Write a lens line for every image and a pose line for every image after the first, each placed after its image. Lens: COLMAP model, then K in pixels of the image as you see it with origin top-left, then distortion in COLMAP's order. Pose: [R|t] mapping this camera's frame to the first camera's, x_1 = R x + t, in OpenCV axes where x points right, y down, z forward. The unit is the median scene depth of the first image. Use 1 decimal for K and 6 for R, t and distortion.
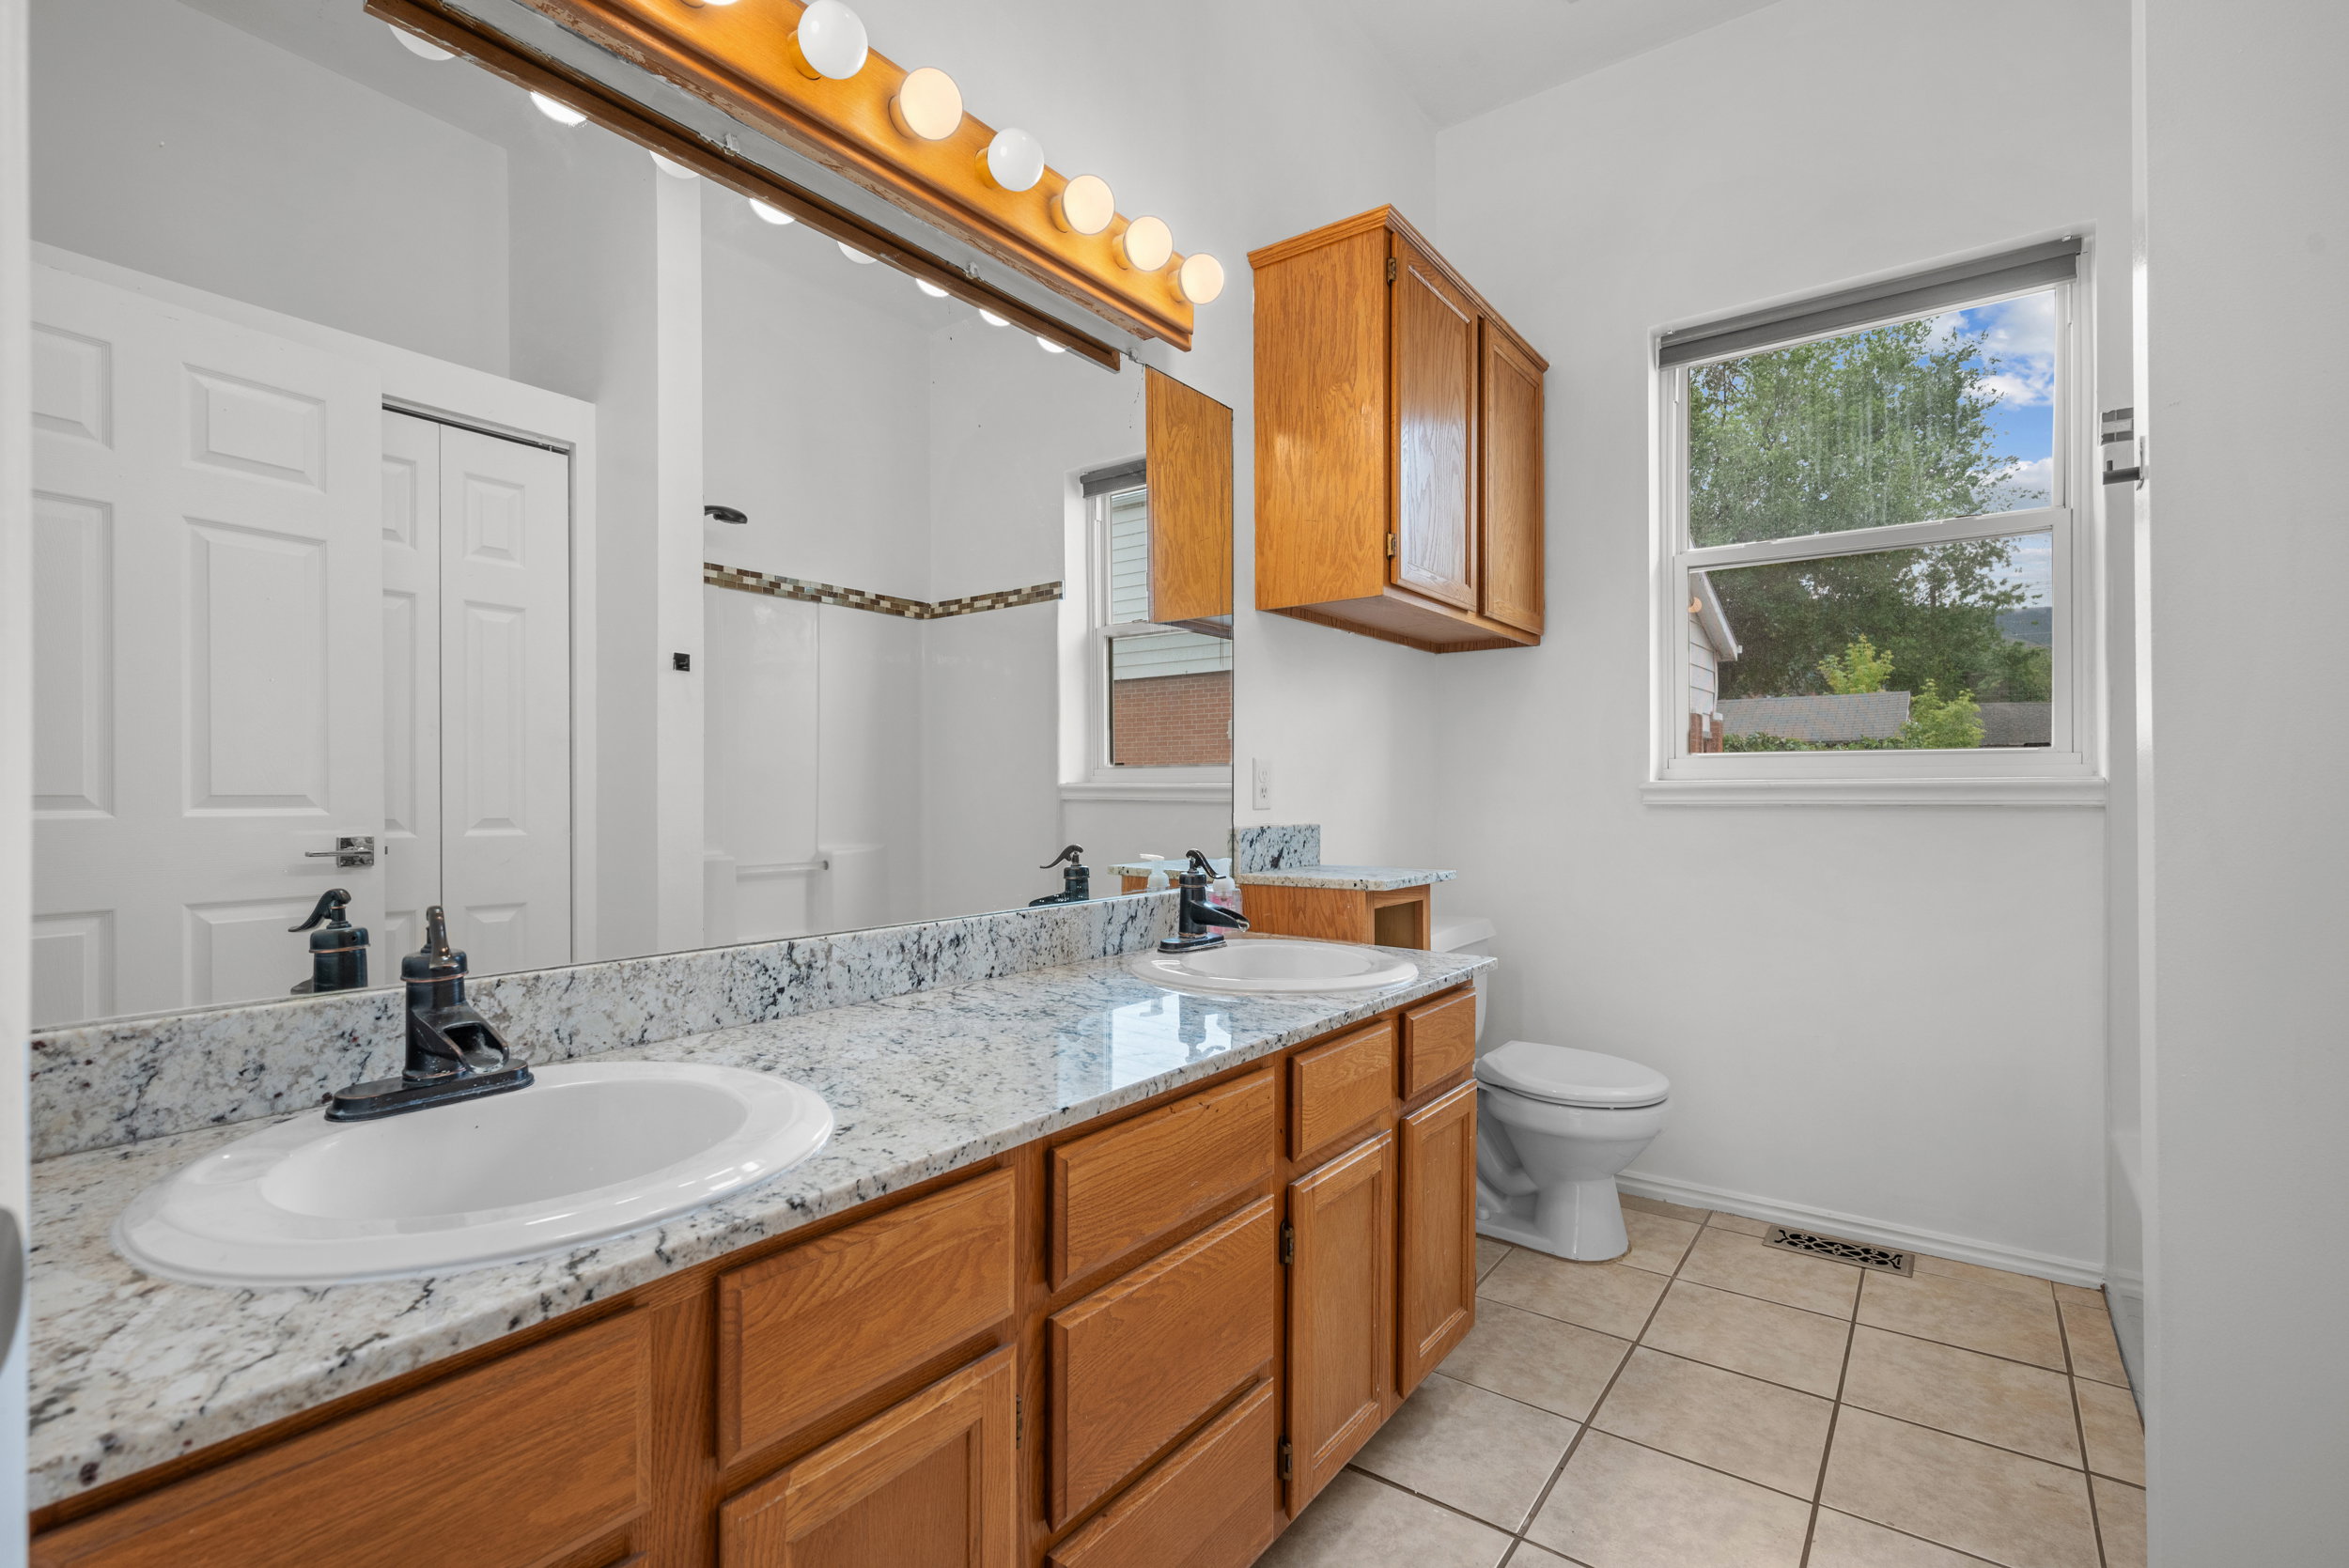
lens RADIAL K [[1072.5, 0, 1173.3], [0, 1072.5, 789.3], [0, 0, 1]] dist [-0.001661, 0.000557]
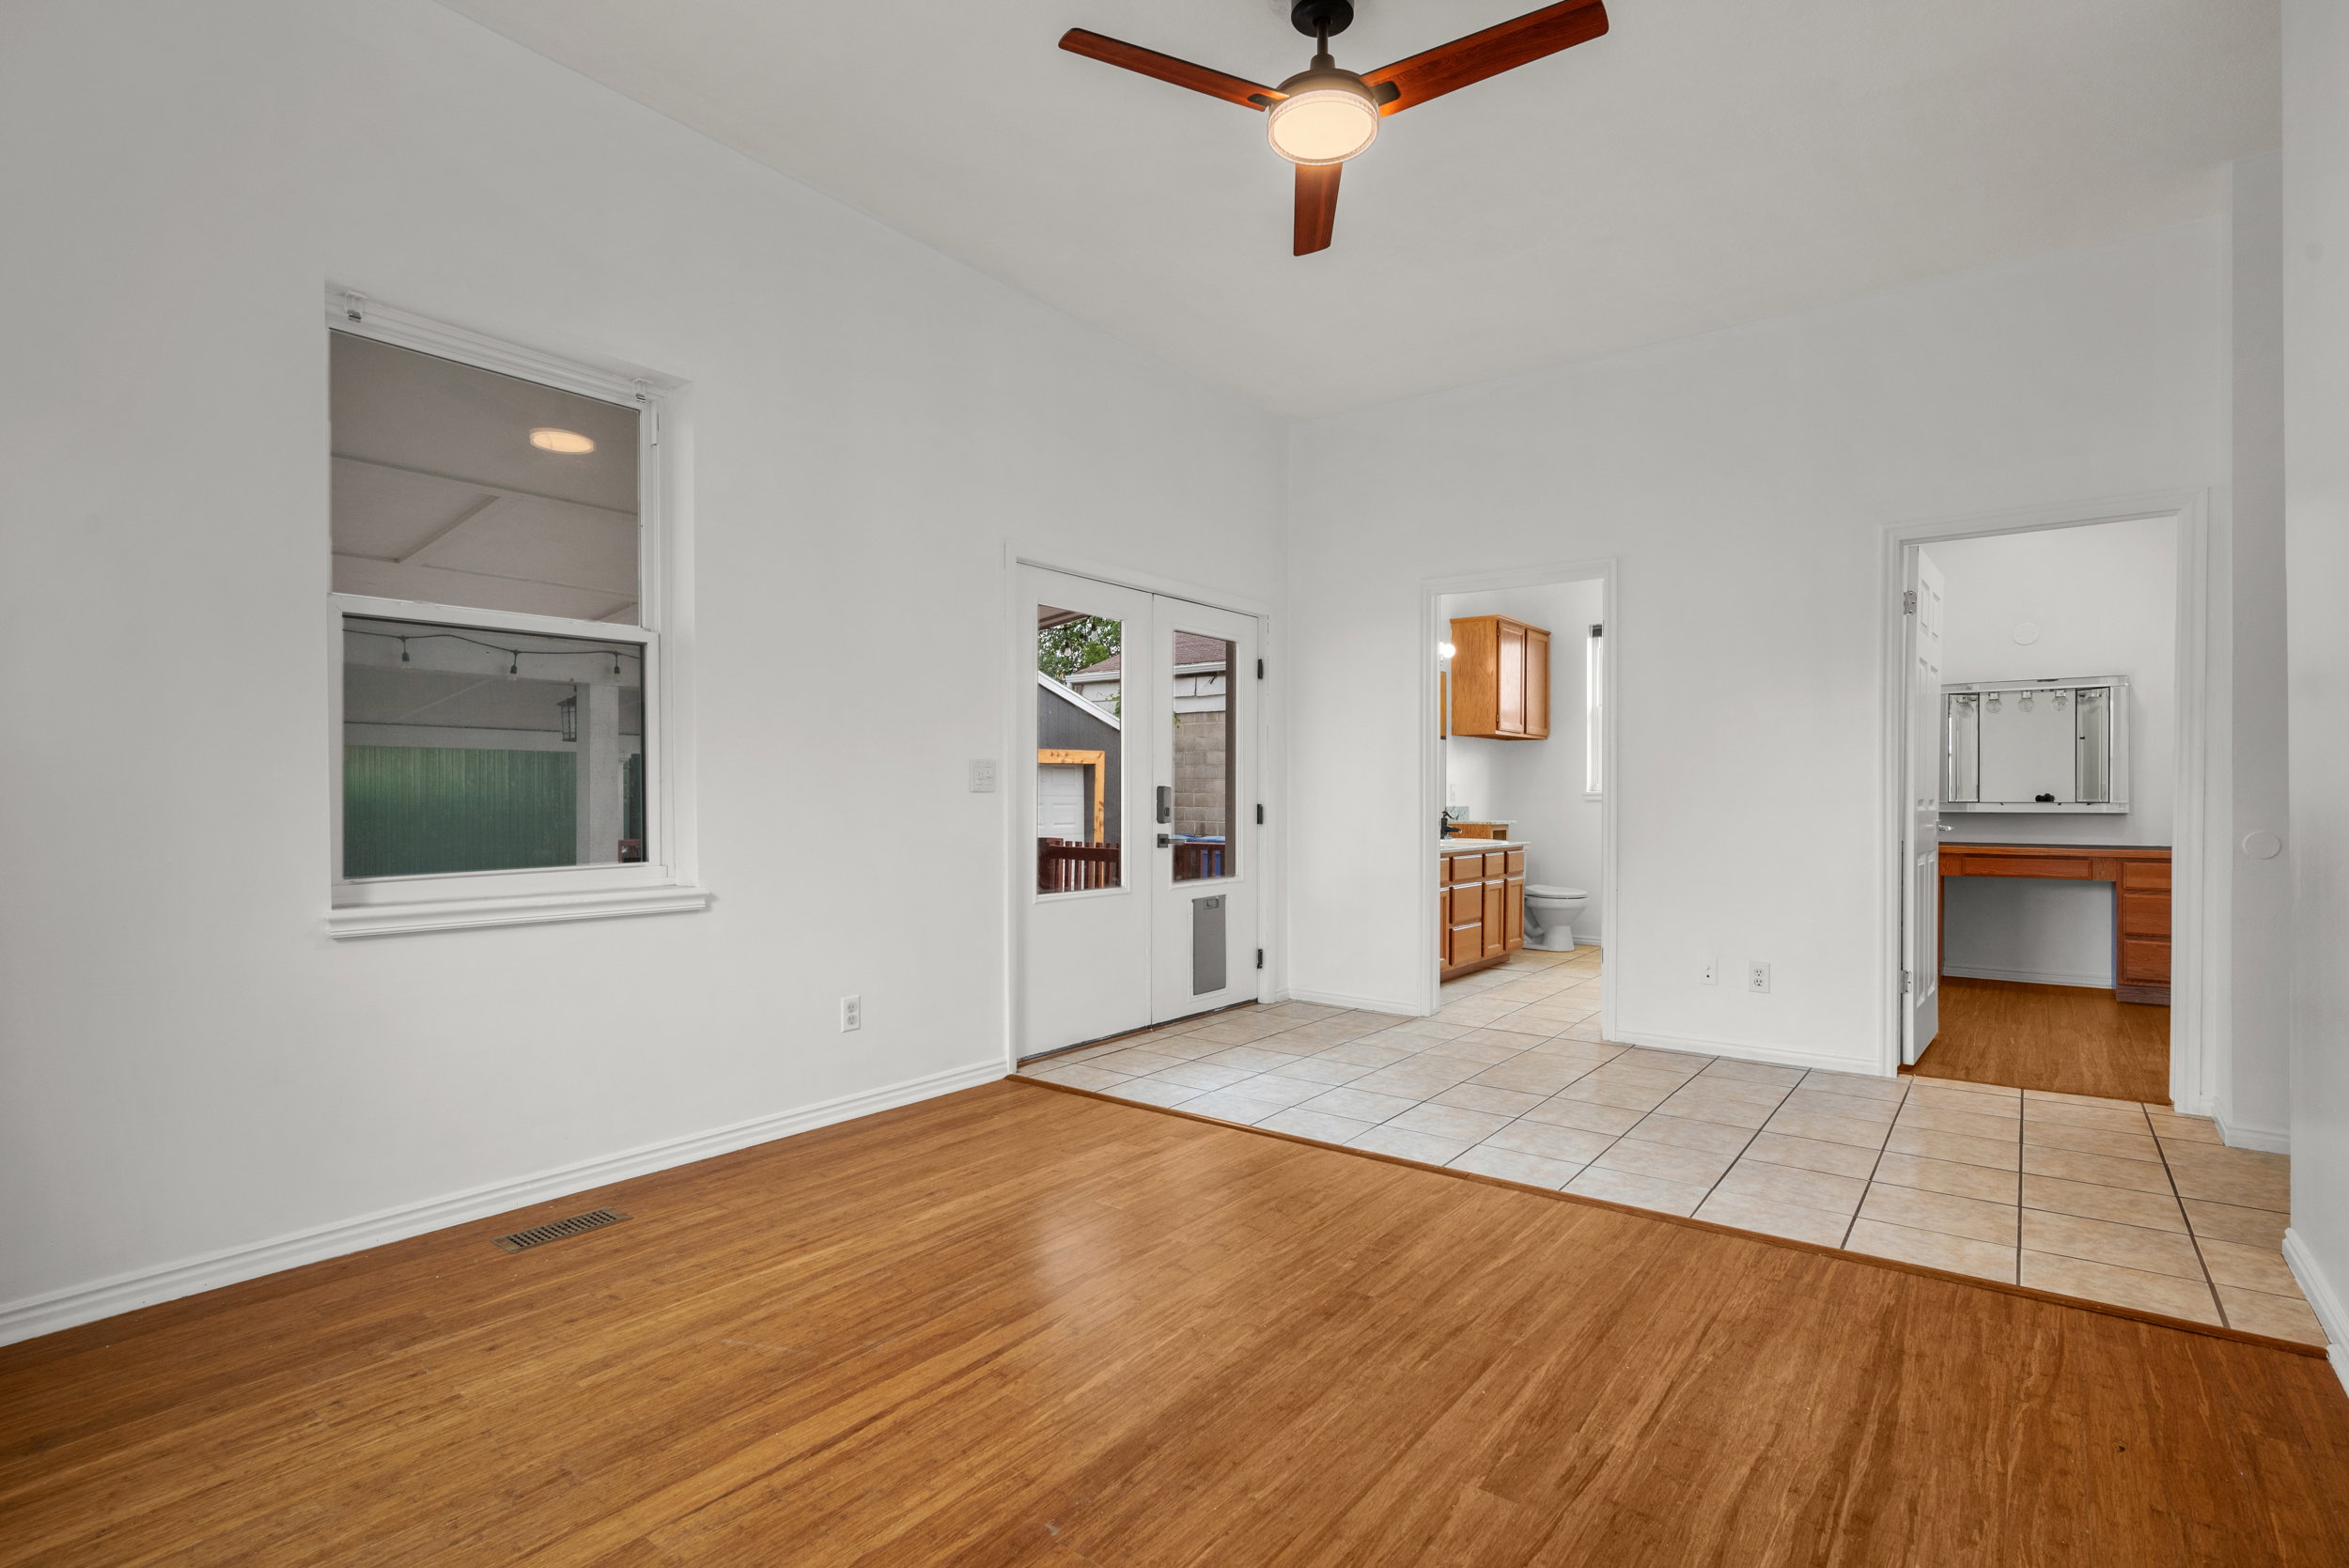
lens RADIAL K [[1168.2, 0, 1197.6], [0, 1168.2, 788.7], [0, 0, 1]] dist [0.005162, -0.000930]
pose [[0.999914, 0.005936, 0.011732, -0.657032], [-0.005943, 0.999982, 0.000526, -0.010619], [-0.011729, -0.000595, 0.999931, -2.222844]]
